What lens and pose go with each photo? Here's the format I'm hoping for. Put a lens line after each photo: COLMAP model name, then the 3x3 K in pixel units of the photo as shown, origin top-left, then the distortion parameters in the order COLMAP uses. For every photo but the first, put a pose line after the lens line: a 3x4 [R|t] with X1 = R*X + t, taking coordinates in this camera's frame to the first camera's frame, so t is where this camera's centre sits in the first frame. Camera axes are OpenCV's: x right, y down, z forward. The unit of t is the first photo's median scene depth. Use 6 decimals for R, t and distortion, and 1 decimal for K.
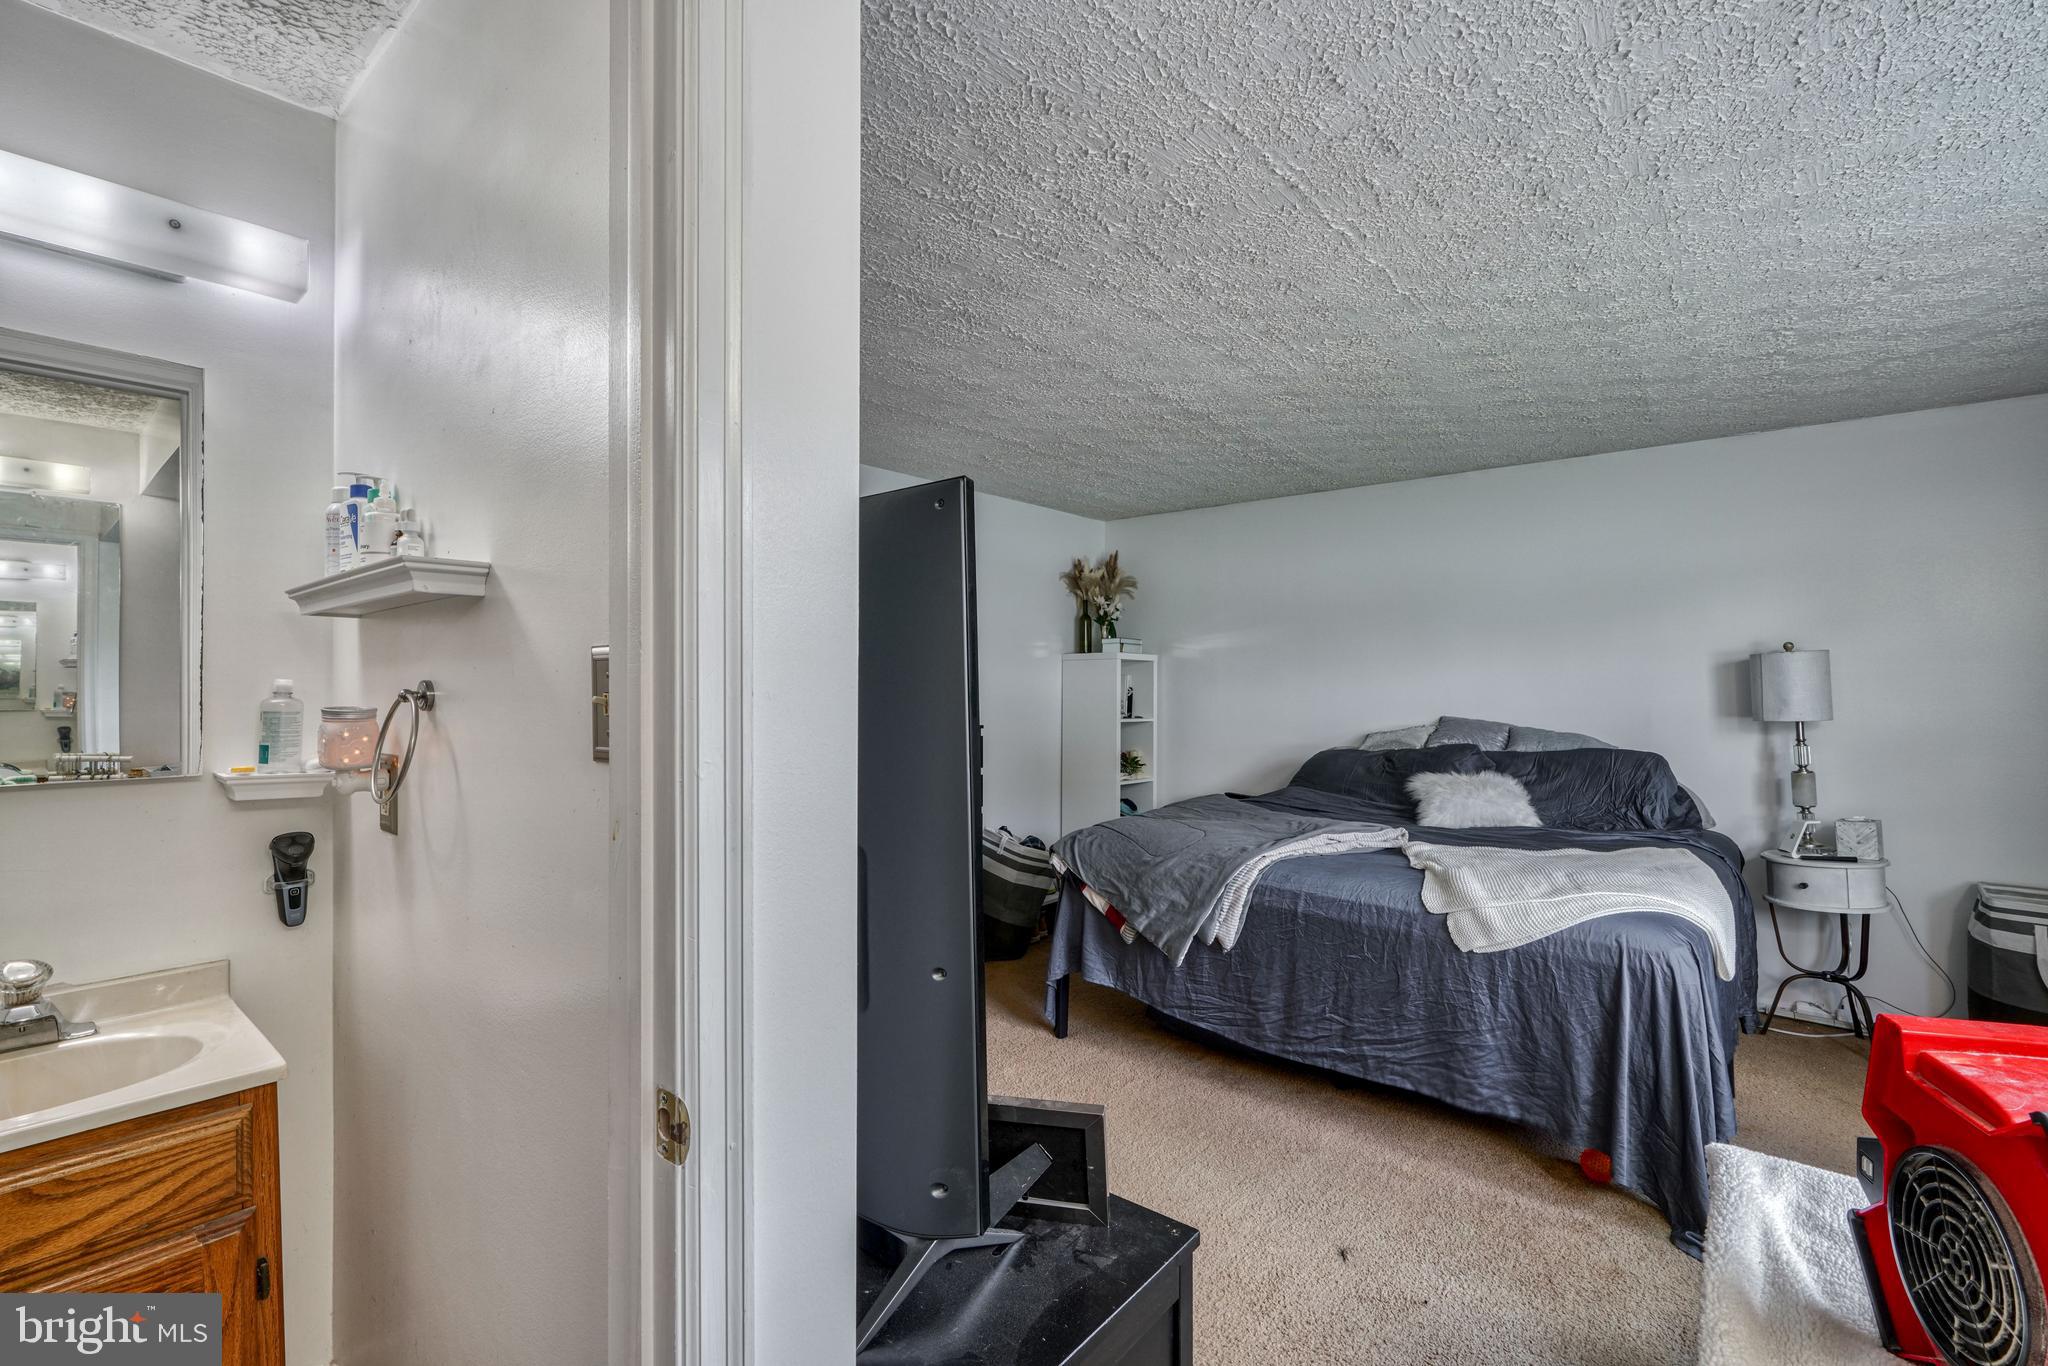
lens RADIAL K [[918.0, 0, 1021.8], [0, 918.0, 683.8], [0, 0, 1]] dist [-0.010256, 0.005427]
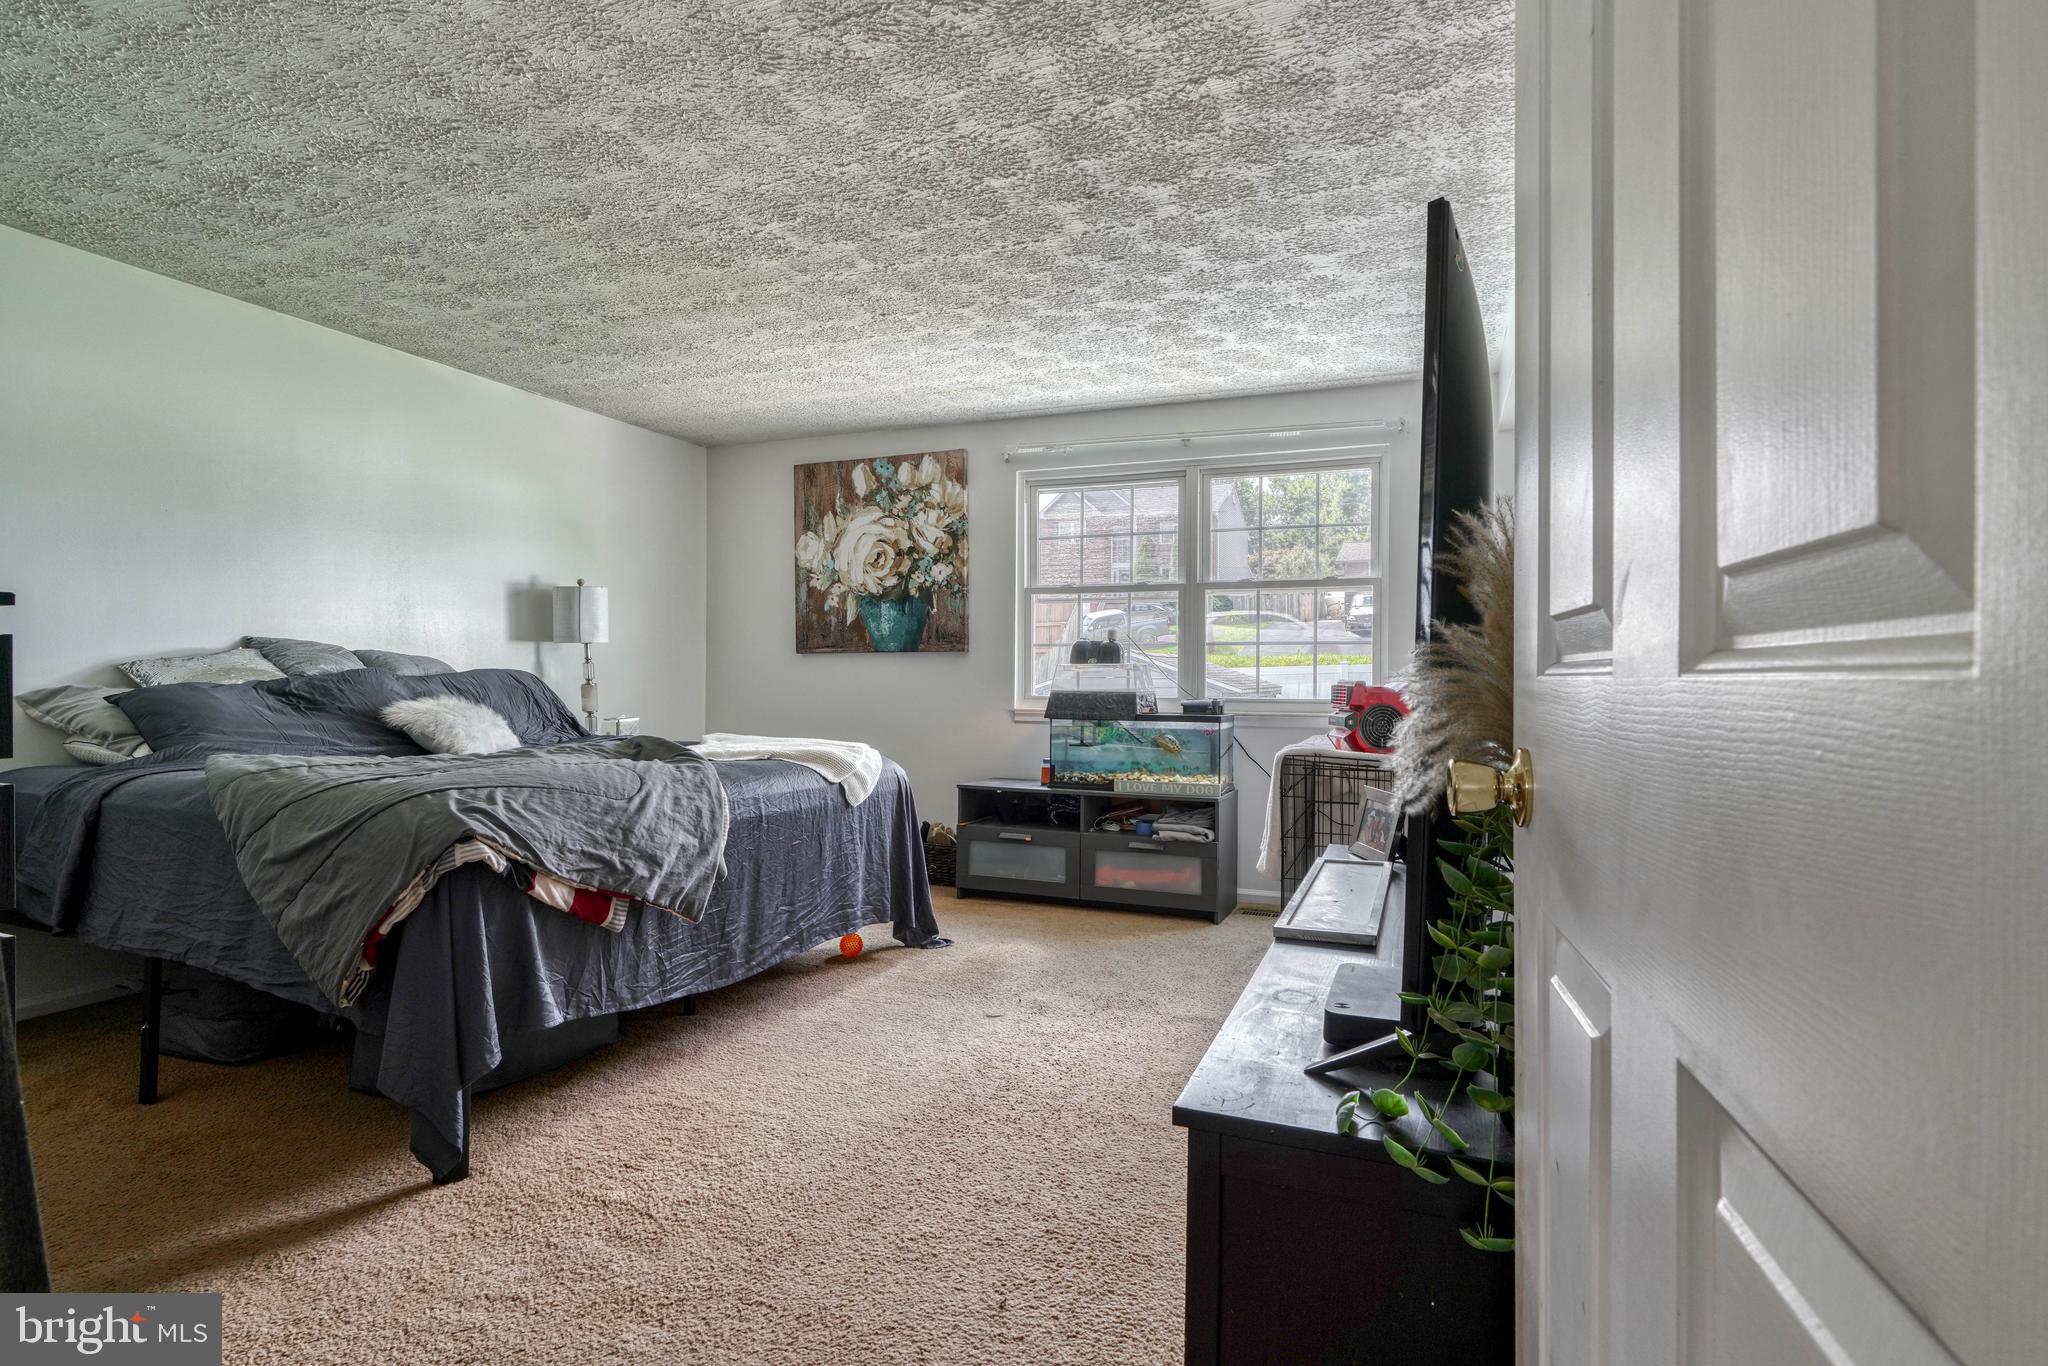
lens RADIAL K [[989.8, 0, 1037.4], [0, 989.8, 670.2], [0, 0, 1]] dist [-0.002219, 0.000184]
pose [[-0.314702, 0.003515, 0.949184, -0.689554], [-0.007593, 0.999952, -0.006220, 0.089311], [-0.949160, -0.009165, -0.314660, 0.937830]]
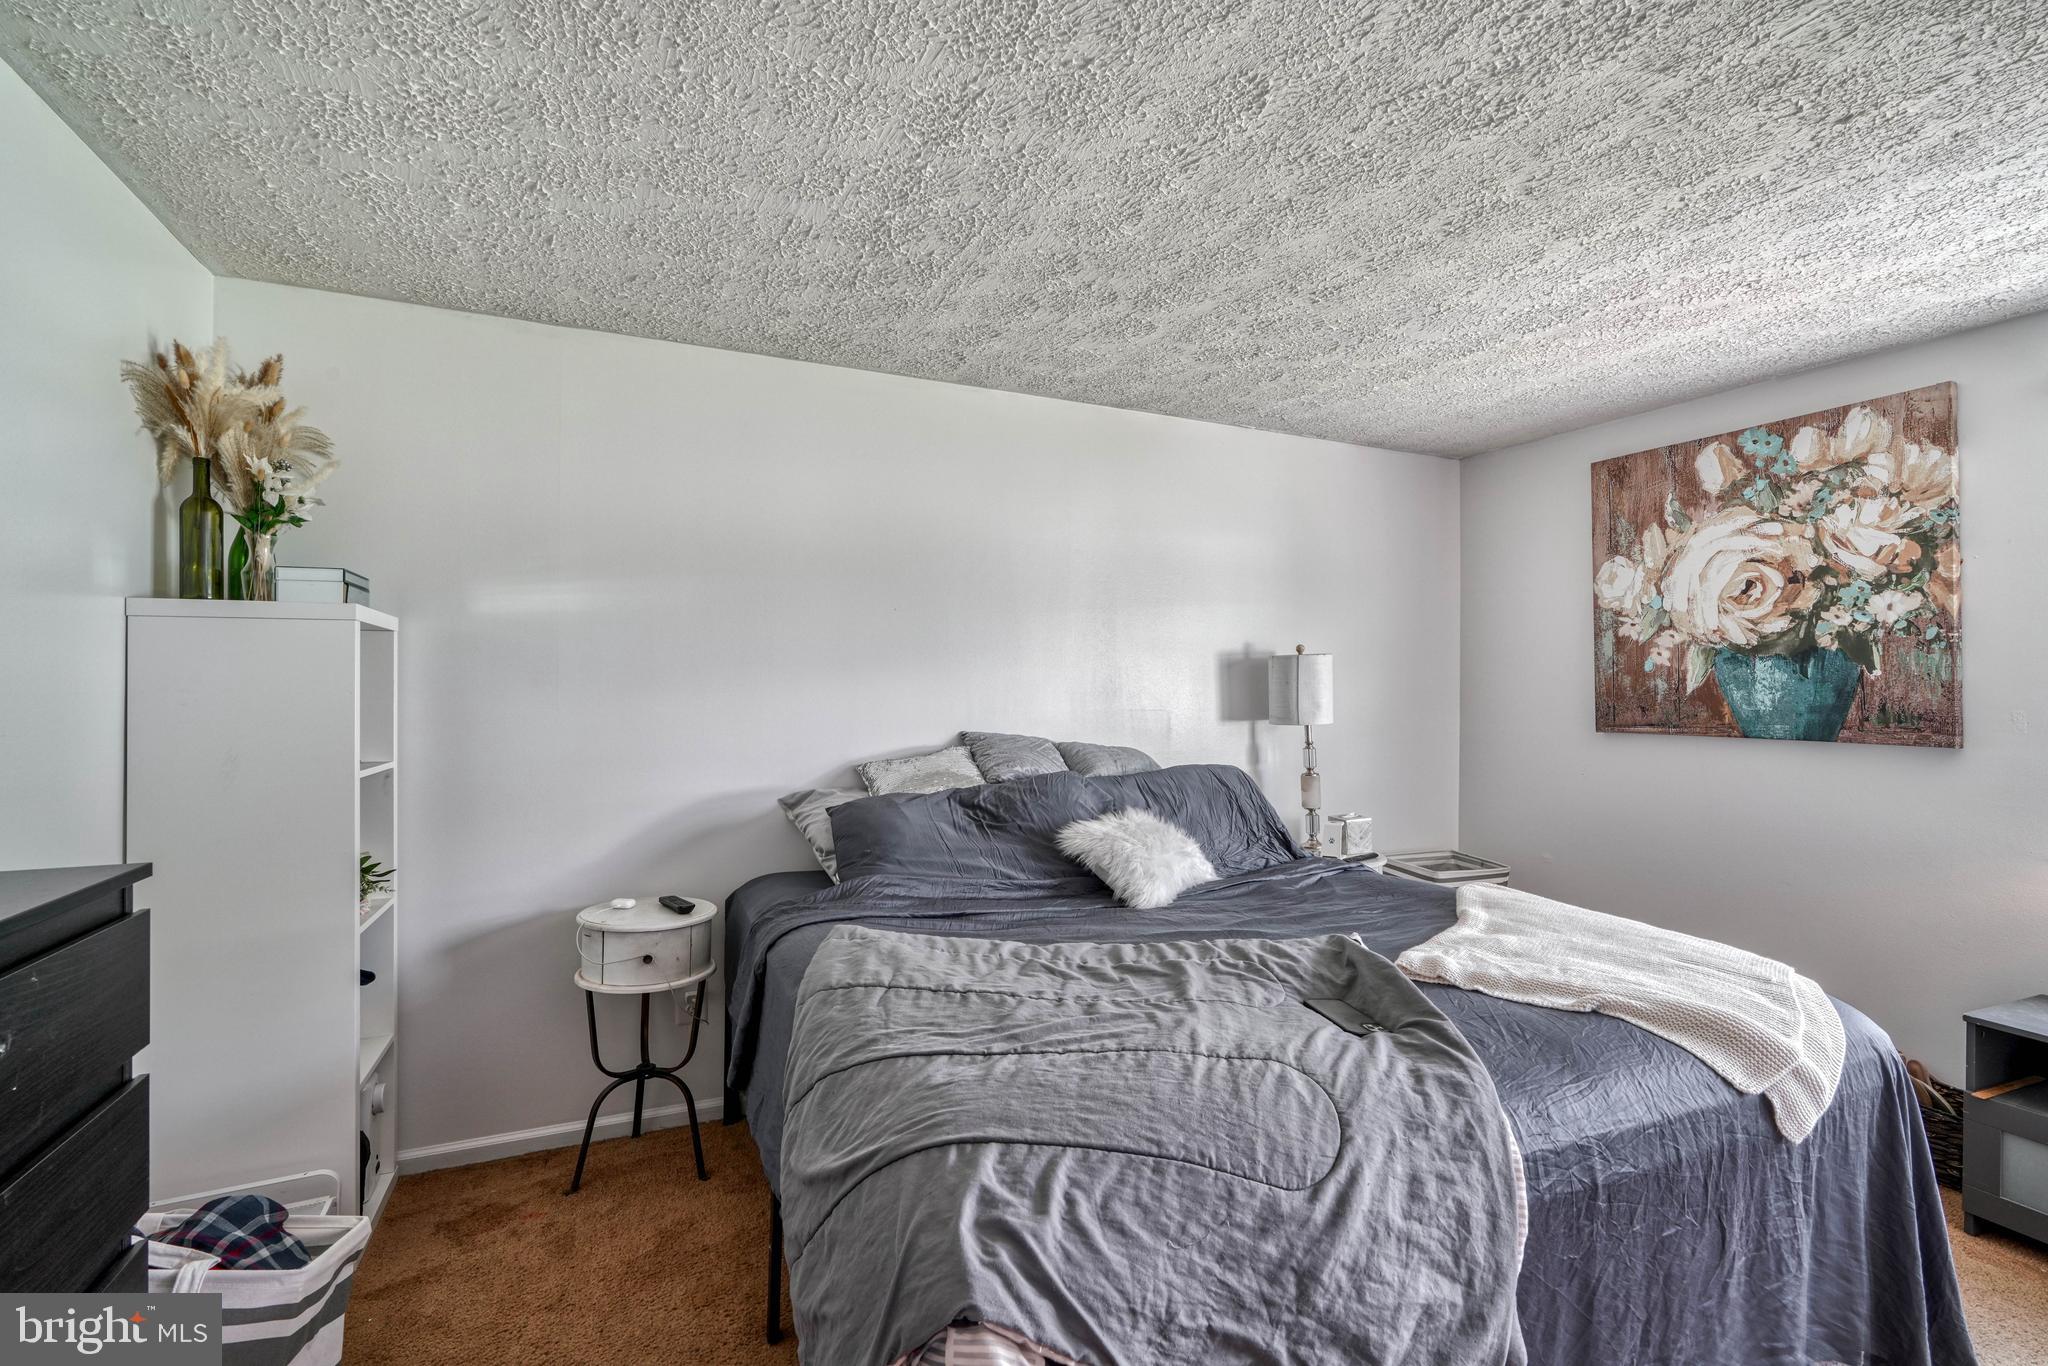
lens RADIAL K [[918.0, 0, 1021.8], [0, 918.0, 683.8], [0, 0, 1]] dist [-0.010256, 0.005427]
pose [[0.428643, 0.002710, 0.903470, -0.215773], [-0.007699, 0.999970, 0.000654, -0.003623], [-0.903441, -0.007236, 0.428651, 0.949258]]
